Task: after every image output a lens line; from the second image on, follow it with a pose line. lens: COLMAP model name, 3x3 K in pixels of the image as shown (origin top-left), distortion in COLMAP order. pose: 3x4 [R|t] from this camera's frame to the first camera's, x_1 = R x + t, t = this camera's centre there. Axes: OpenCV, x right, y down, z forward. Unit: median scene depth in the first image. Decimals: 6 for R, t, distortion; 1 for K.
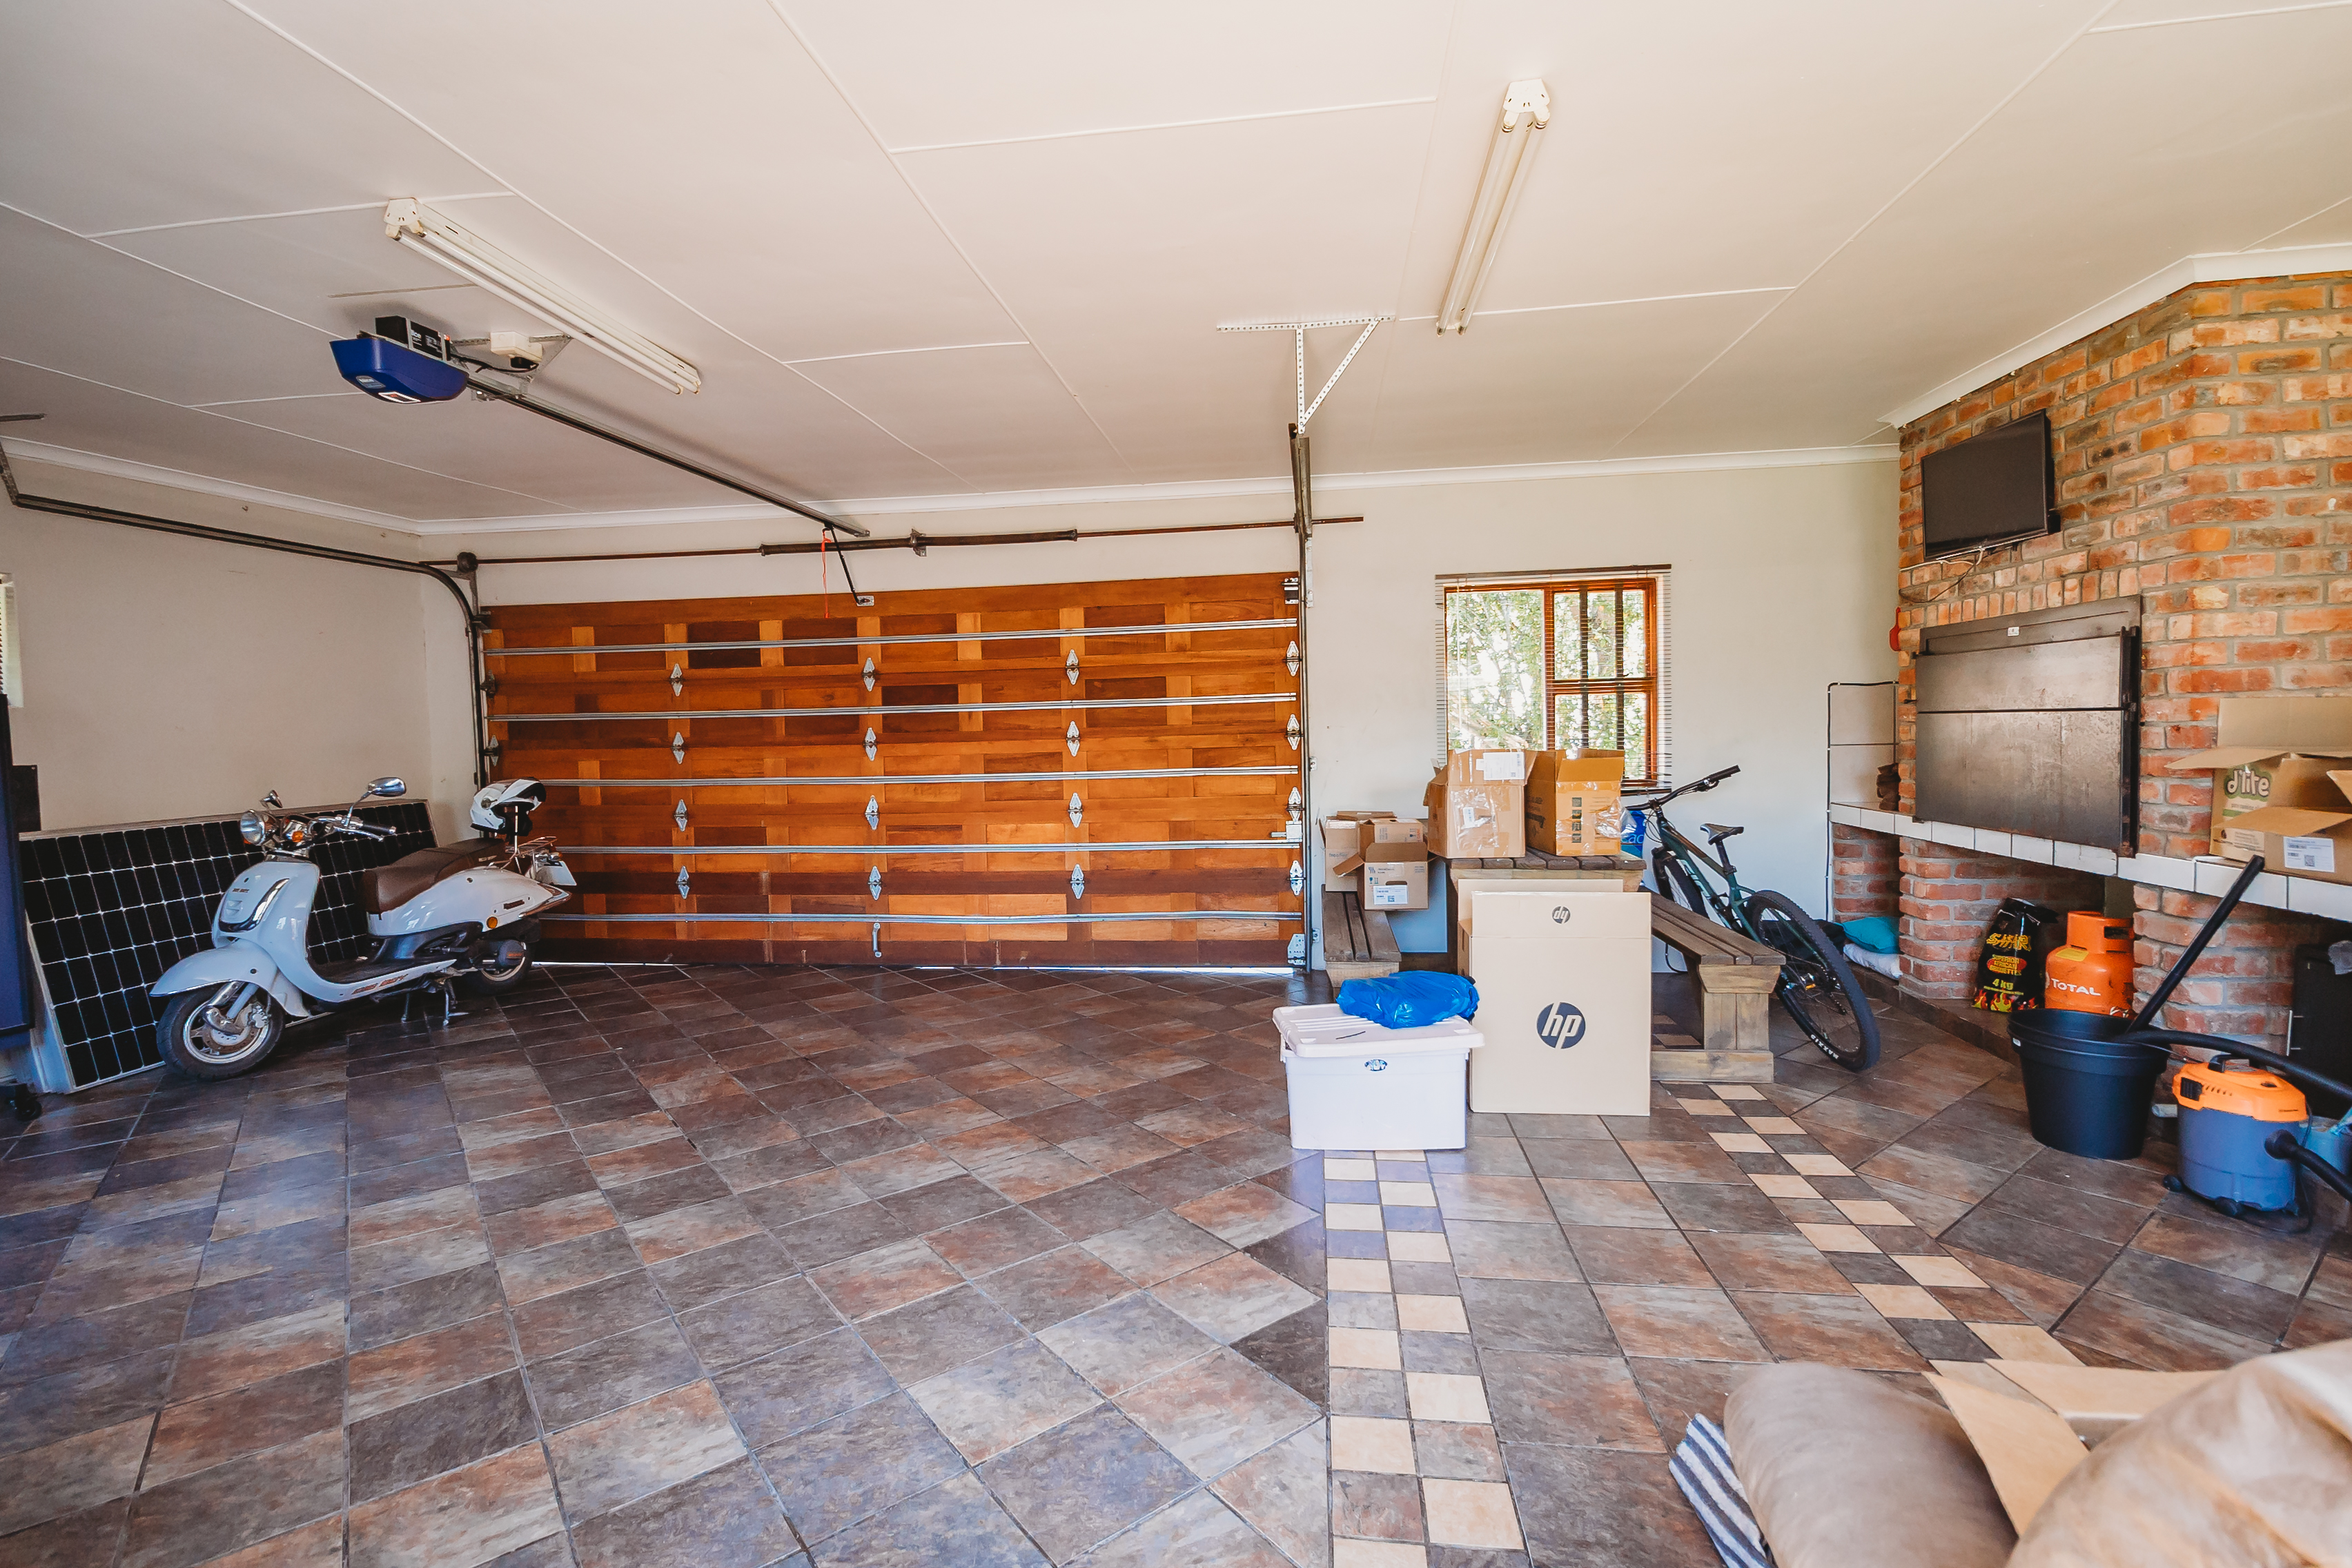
lens RADIAL K [[1076.2, 0, 1164.9], [0, 1076.2, 777.8], [0, 0, 1]] dist [-0.002401, 0.001565]
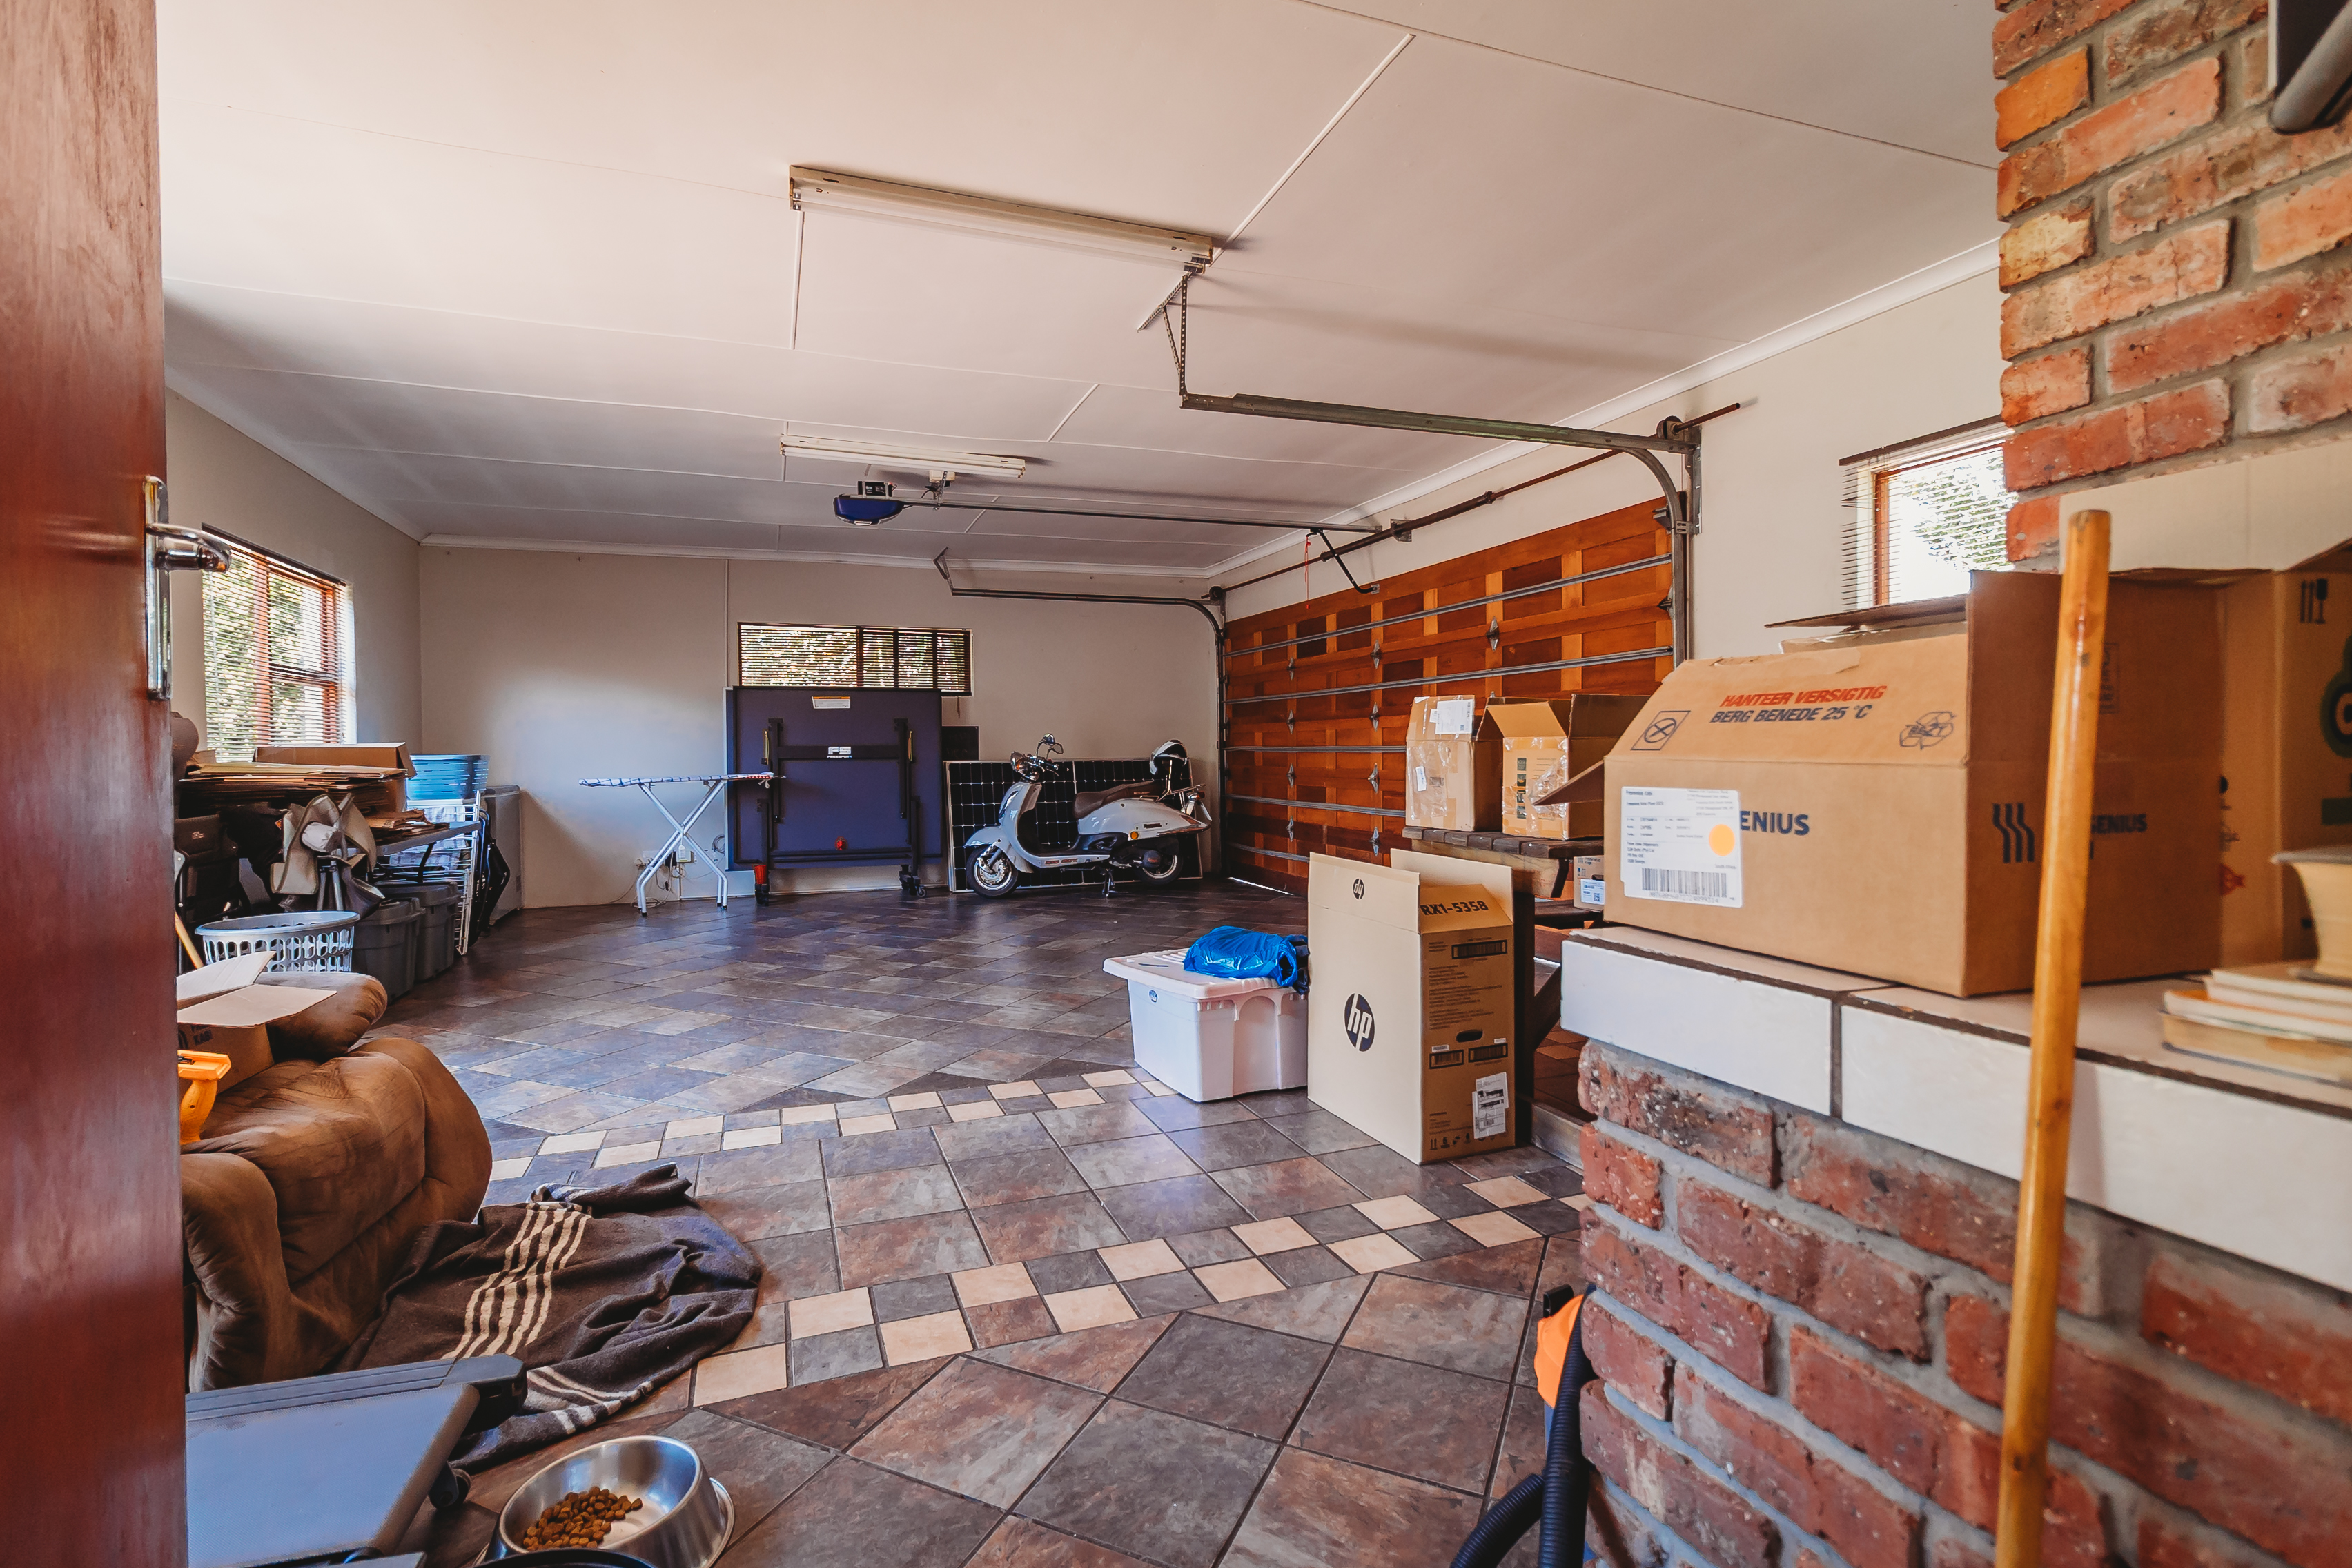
lens RADIAL K [[1076.2, 0, 1166.6], [0, 1076.2, 779.4], [0, 0, 1]] dist [-0.002401, 0.001565]
pose [[0.476261, 0.041502, -0.878324, 0.866369], [-0.044542, 0.998742, 0.023040, 0.025021], [0.878175, 0.028149, 0.477510, 0.393804]]
